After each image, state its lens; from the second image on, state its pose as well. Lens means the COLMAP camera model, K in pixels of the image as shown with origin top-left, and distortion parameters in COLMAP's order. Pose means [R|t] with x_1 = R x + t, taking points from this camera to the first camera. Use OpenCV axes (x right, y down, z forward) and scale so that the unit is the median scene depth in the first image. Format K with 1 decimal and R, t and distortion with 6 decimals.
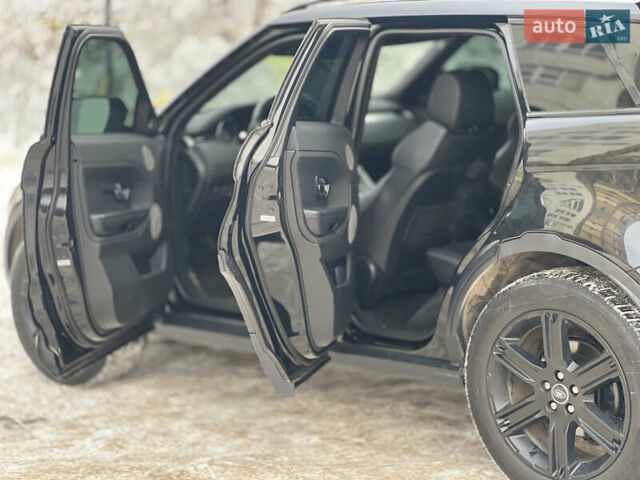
lens RADIAL K [[1601.8, 0, 309.9], [0, 1601.8, 238.6], [0, 0, 1]] dist [0.054589, 5.885329]
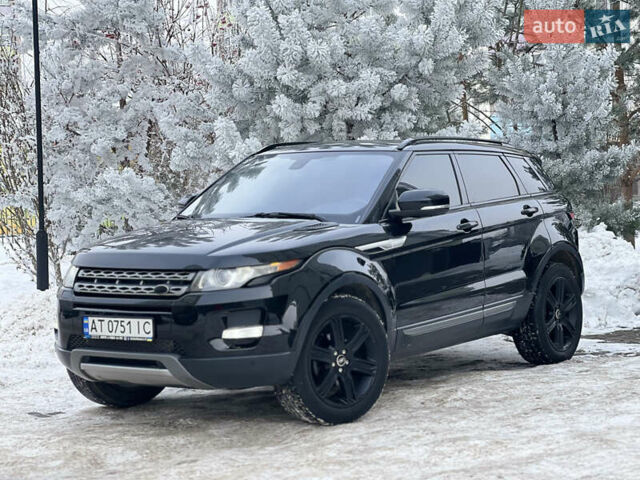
lens RADIAL K [[1603.1, 0, 320.0], [0, 1603.1, 240.0], [0, 0, 1]] dist [0.087812, 4.089873]
pose [[0.992285, -0.019822, 0.122379, -0.121051], [0.028793, 0.996991, -0.071977, 0.075917], [-0.120584, 0.074945, 0.989870, -0.677100]]
